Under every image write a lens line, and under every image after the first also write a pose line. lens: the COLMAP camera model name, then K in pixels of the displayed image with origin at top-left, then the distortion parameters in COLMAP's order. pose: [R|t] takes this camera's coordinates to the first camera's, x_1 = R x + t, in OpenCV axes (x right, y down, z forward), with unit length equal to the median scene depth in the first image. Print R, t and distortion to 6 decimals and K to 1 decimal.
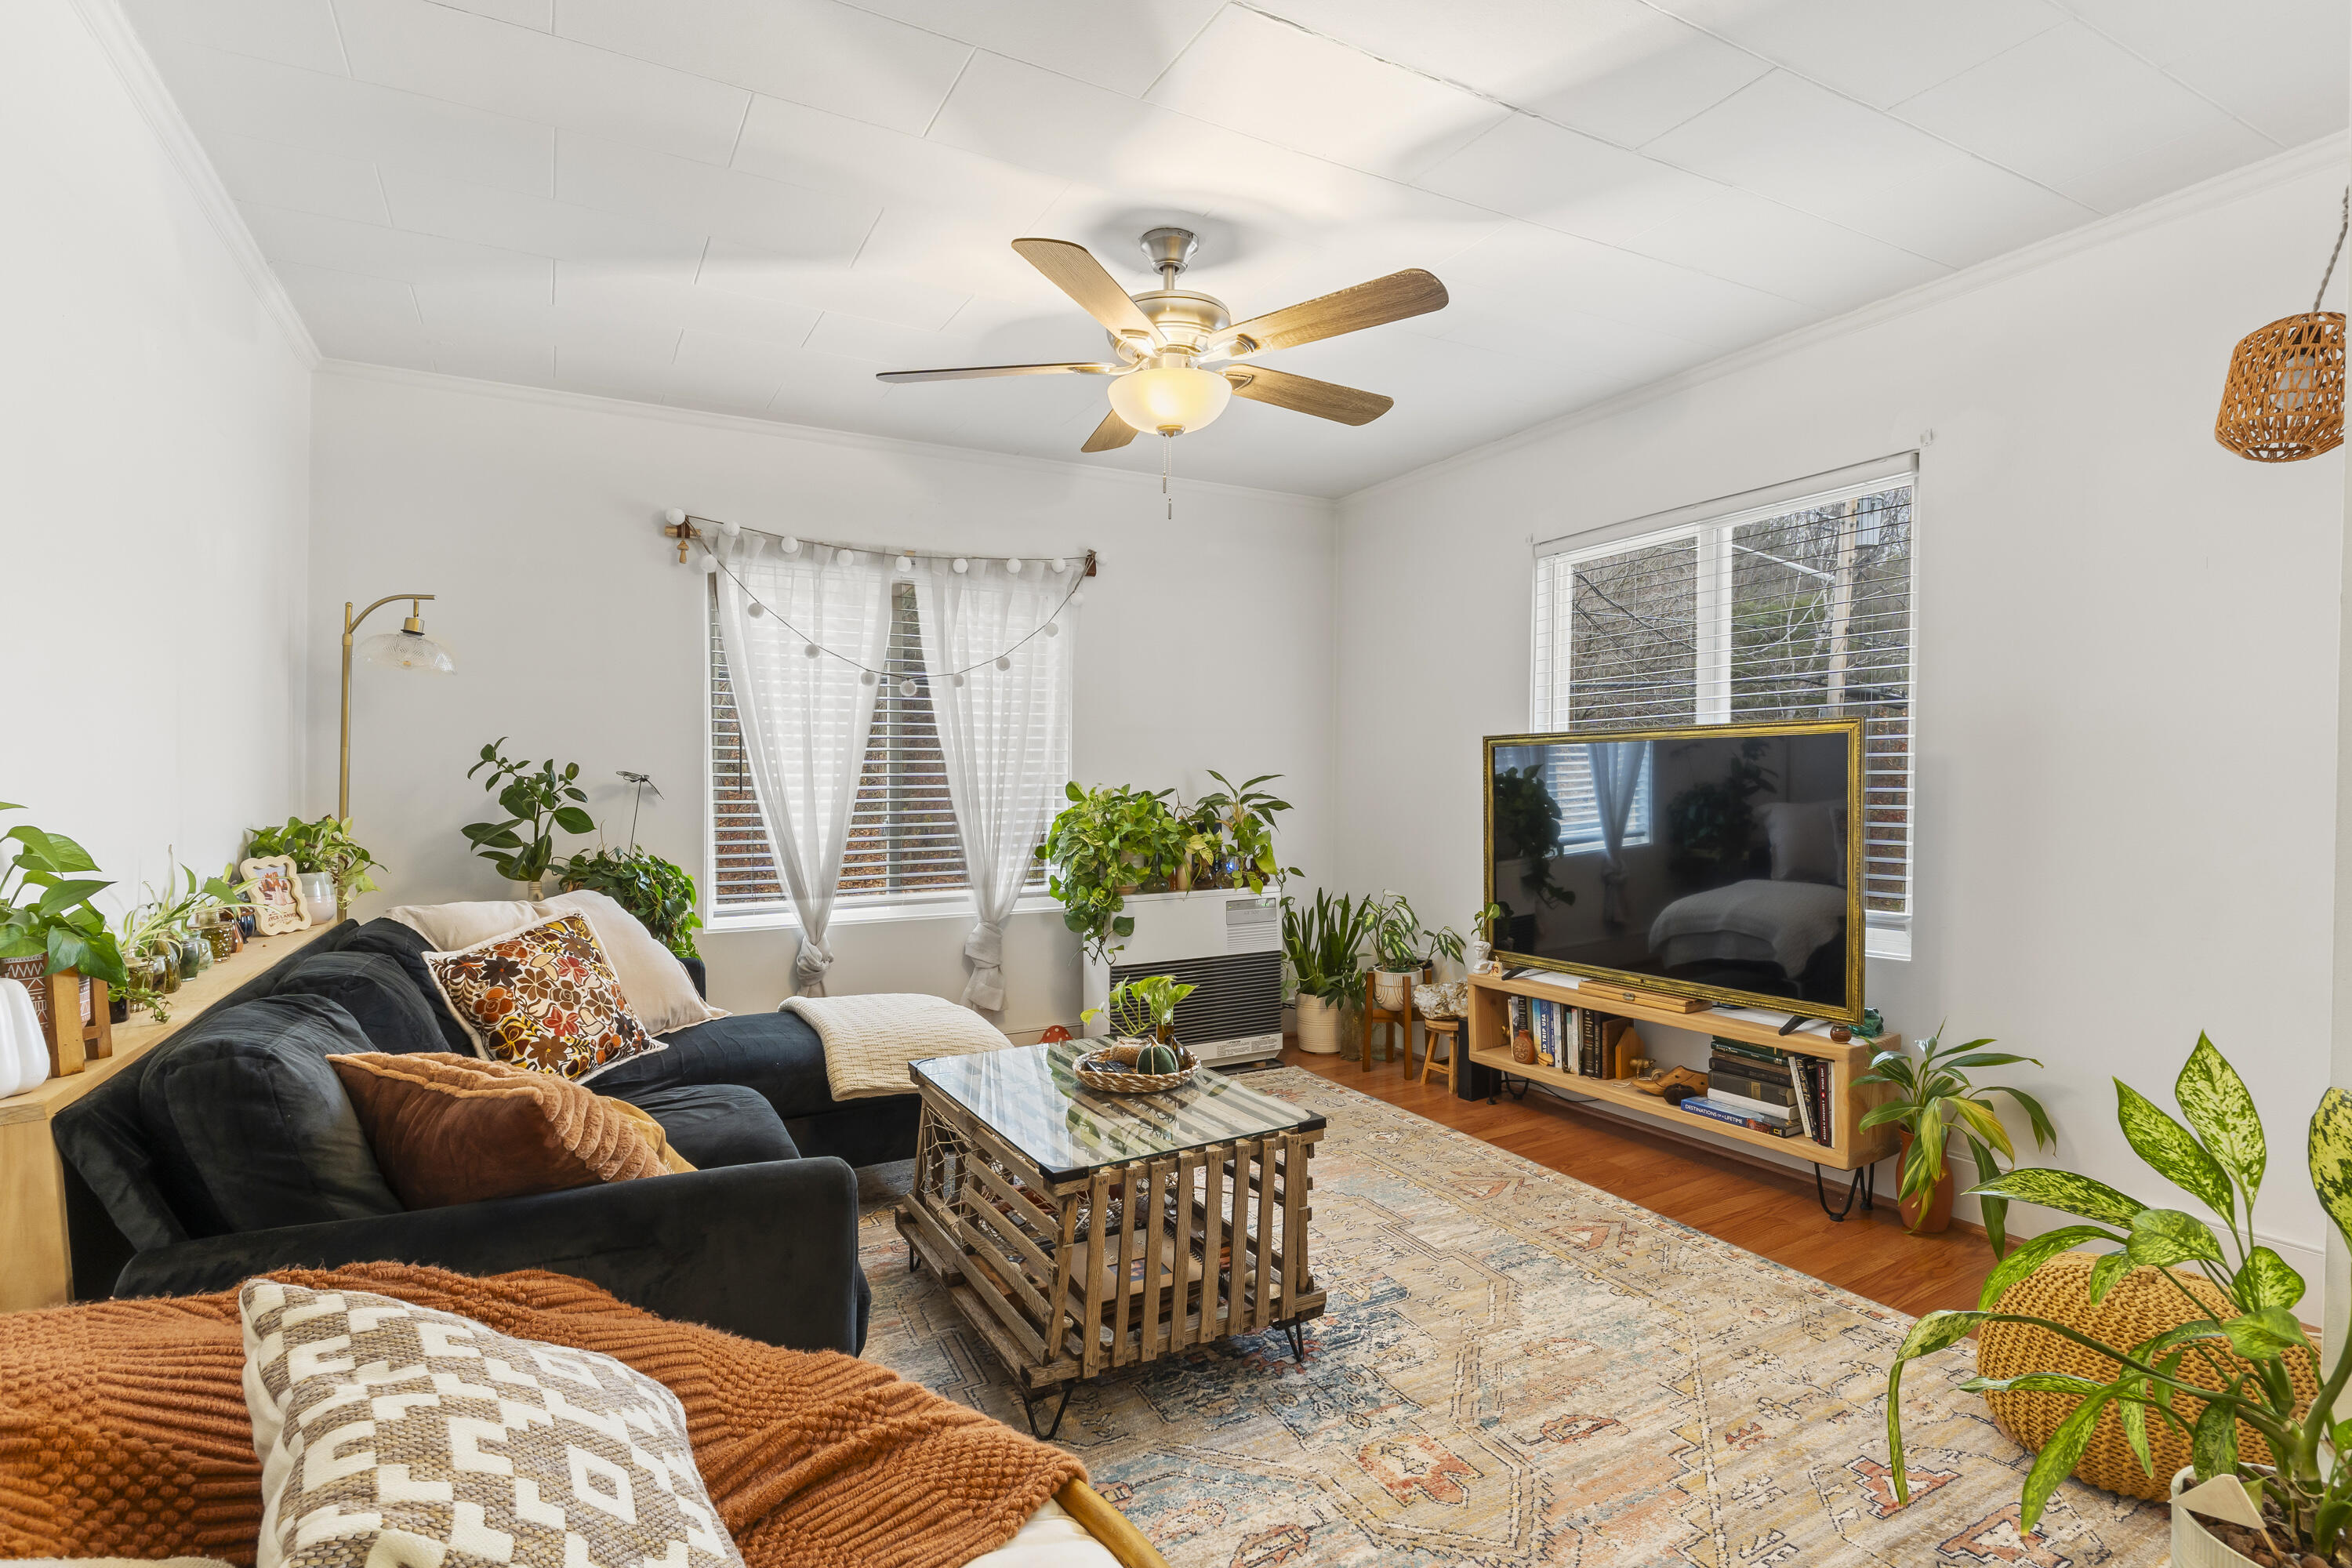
lens RADIAL K [[1169.7, 0, 1183.8], [0, 1169.7, 797.0], [0, 0, 1]] dist [0.003169, 0.000163]
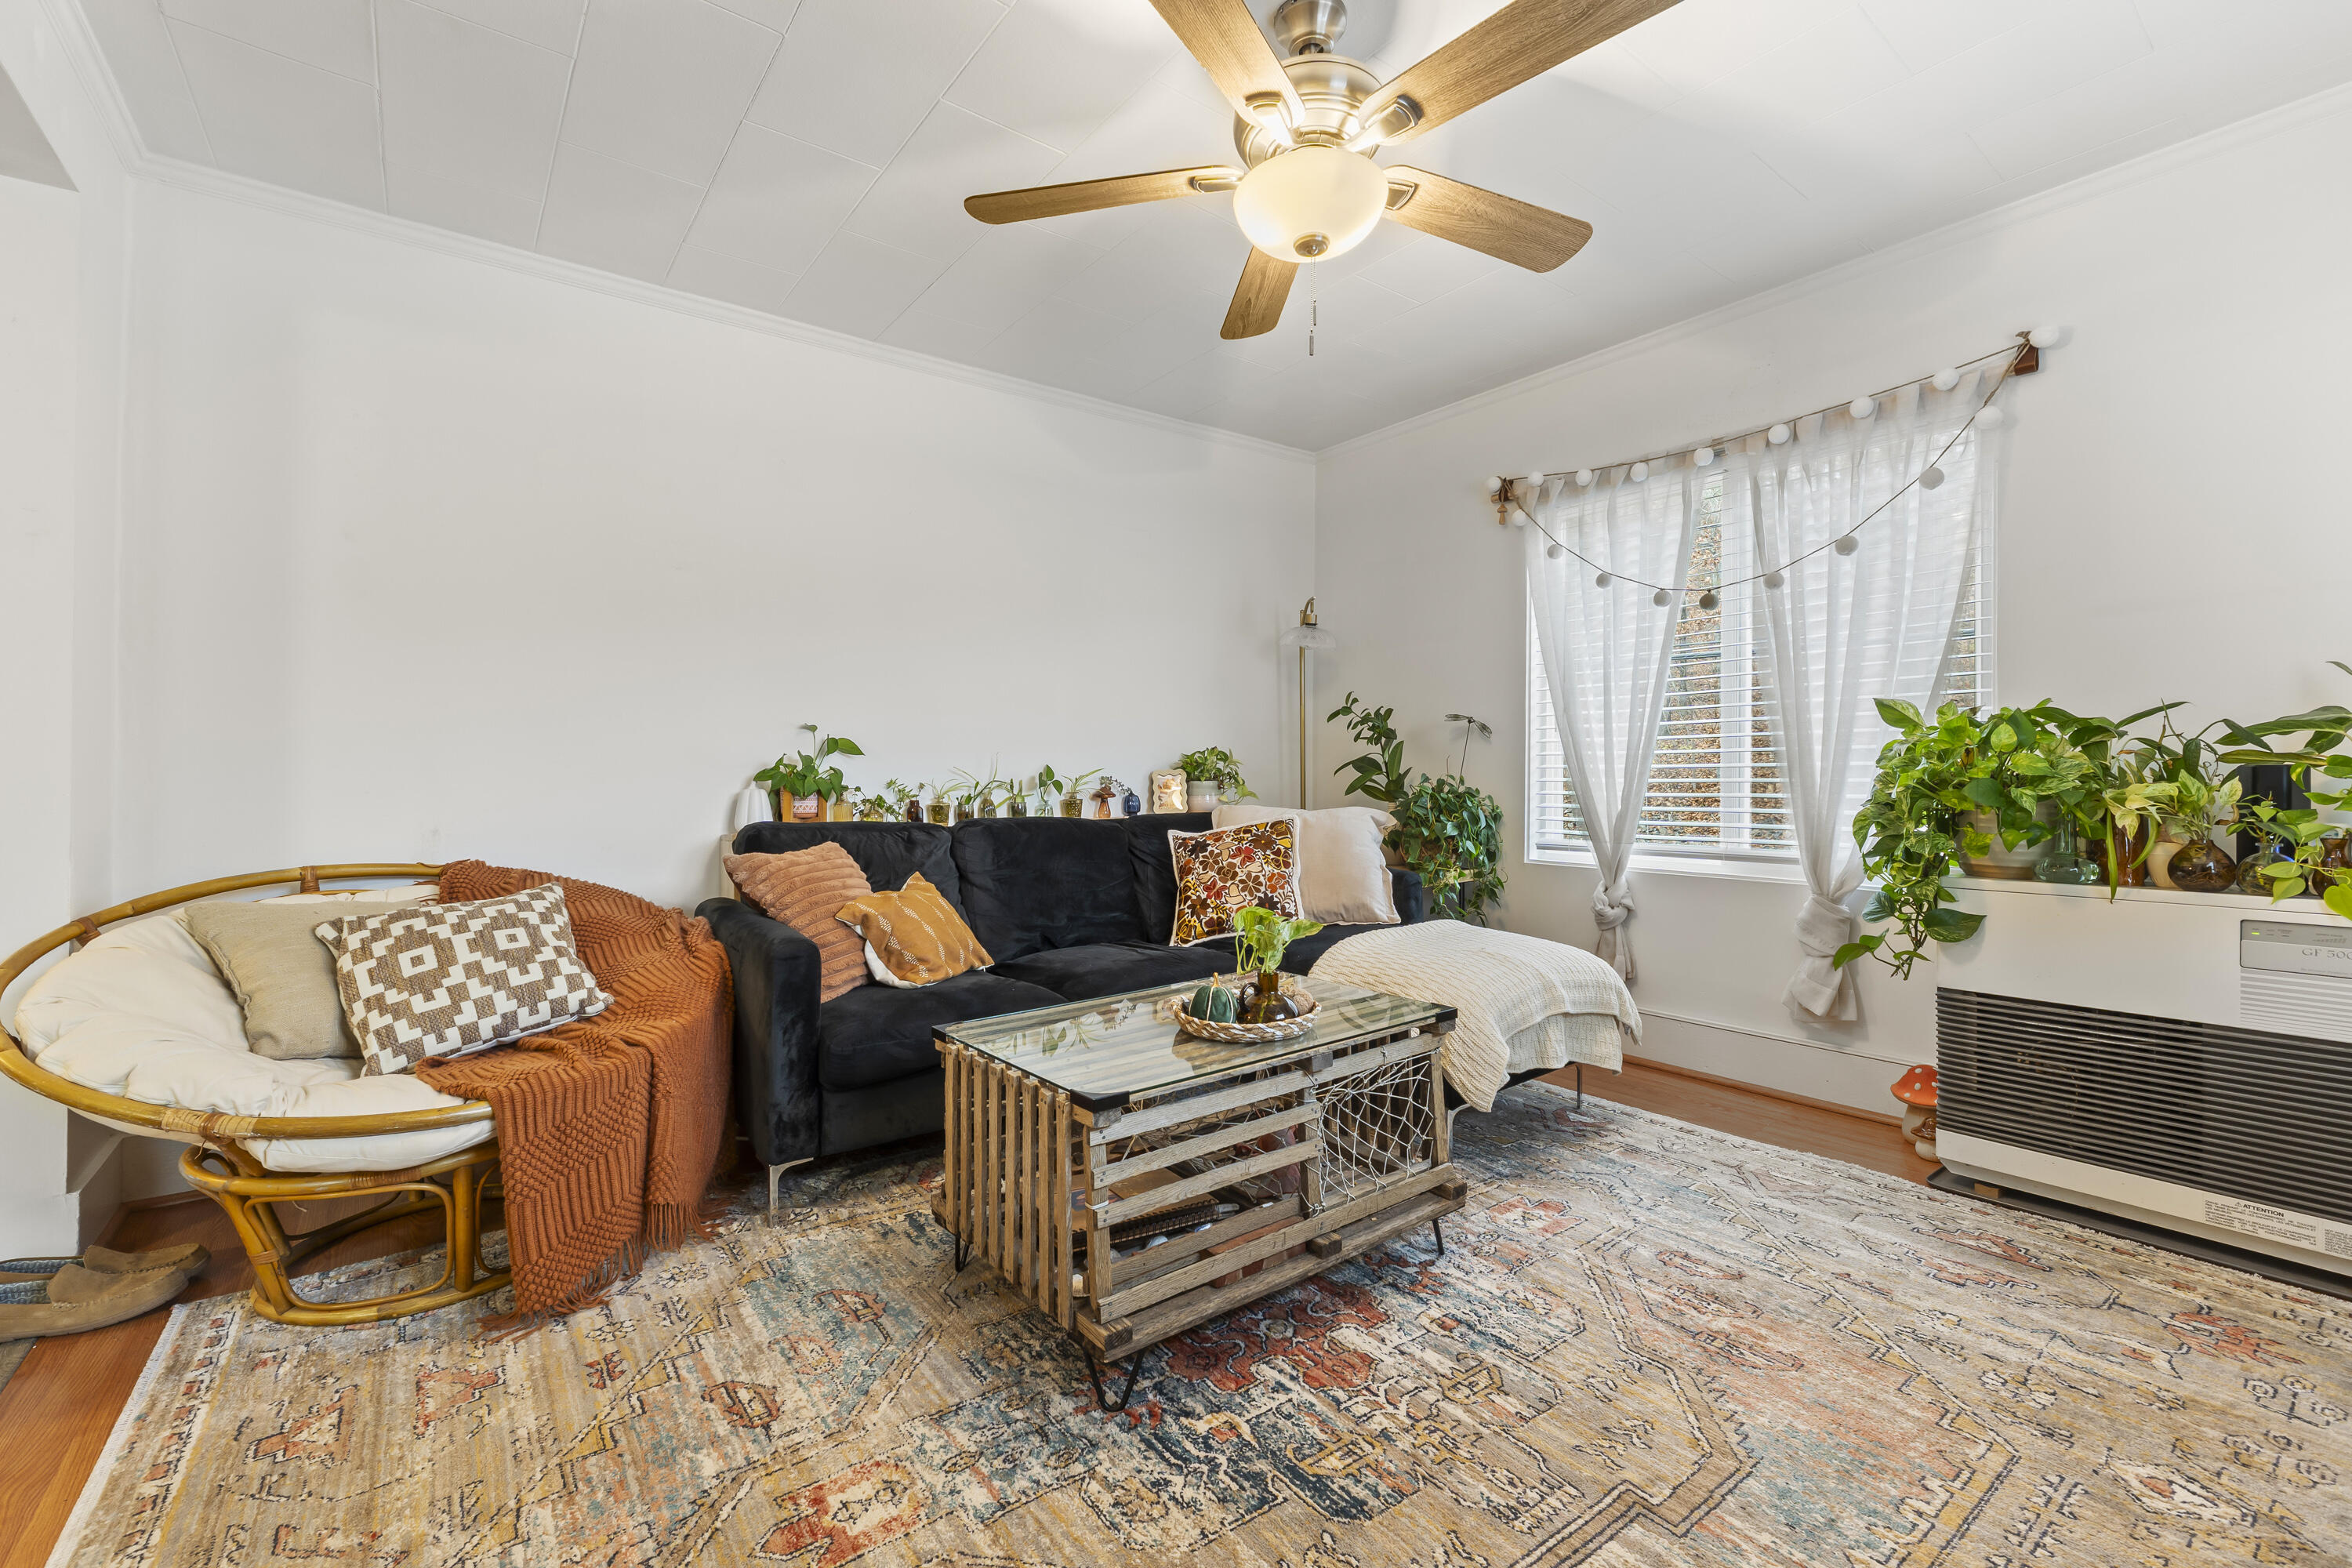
lens RADIAL K [[980.2, 0, 1177.2], [0, 980.2, 764.4], [0, 0, 1]] dist [-0.009984, -0.000159]
pose [[0.138012, -0.002219, -0.990428, 0.427407], [-0.012668, 0.999912, -0.004006, 0.033279], [0.990350, 0.013099, 0.137971, 0.545640]]
